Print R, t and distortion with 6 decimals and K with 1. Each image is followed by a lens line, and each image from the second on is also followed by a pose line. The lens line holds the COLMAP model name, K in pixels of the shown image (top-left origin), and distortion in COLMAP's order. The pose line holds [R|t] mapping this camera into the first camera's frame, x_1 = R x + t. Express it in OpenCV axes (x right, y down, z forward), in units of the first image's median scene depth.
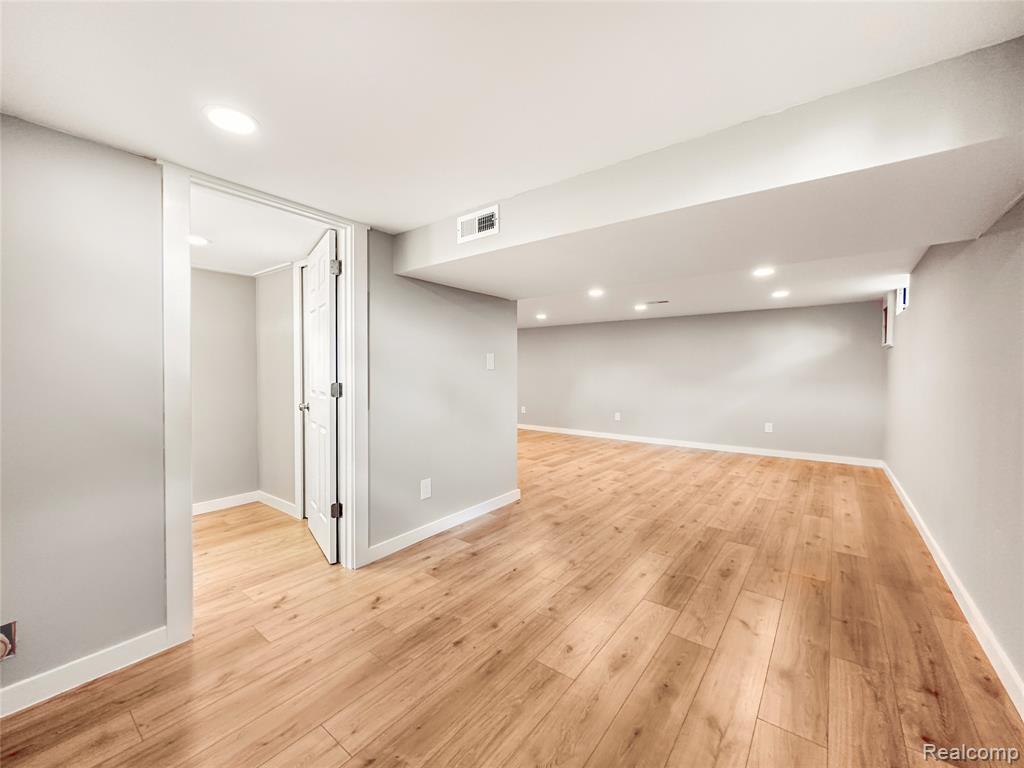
lens RADIAL K [[420.6, 0, 512.0], [0, 420.6, 384.0], [0, 0, 1]] dist [-0.003662, 0.000028]
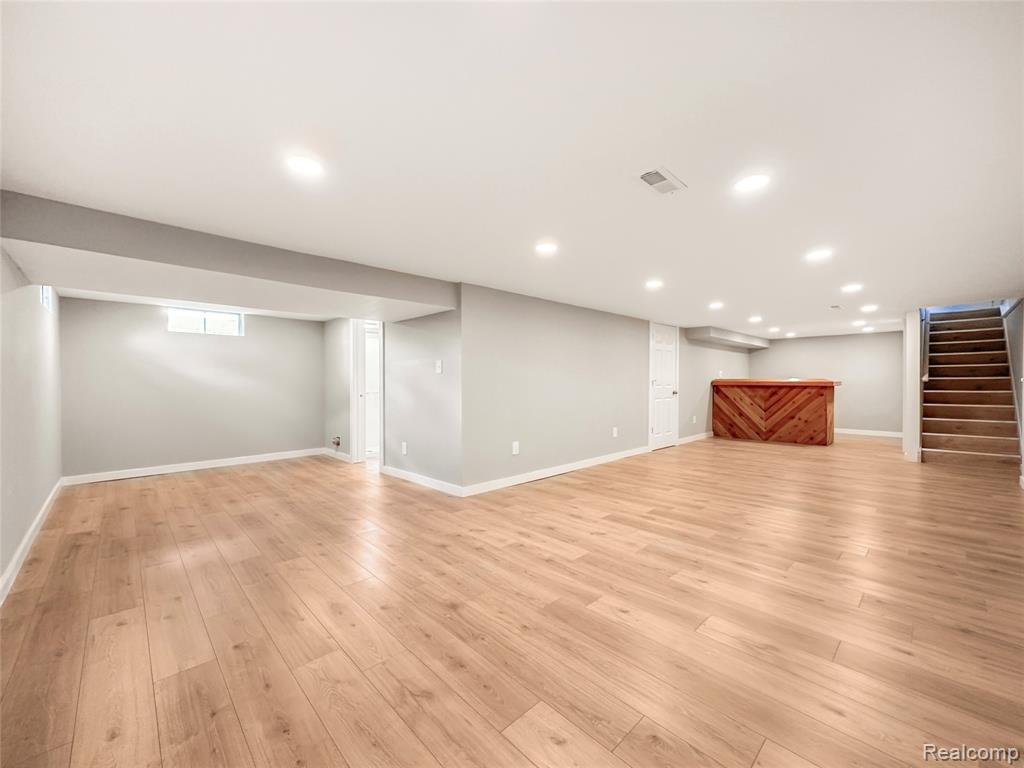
lens RADIAL K [[420.6, 0, 512.0], [0, 420.6, 384.0], [0, 0, 1]] dist [-0.003662, 0.000028]
pose [[-0.163450, 0.001362, -0.986551, 1.082355], [-0.025938, 0.999647, 0.005678, -0.014718], [0.986211, 0.026518, -0.163357, 1.367693]]
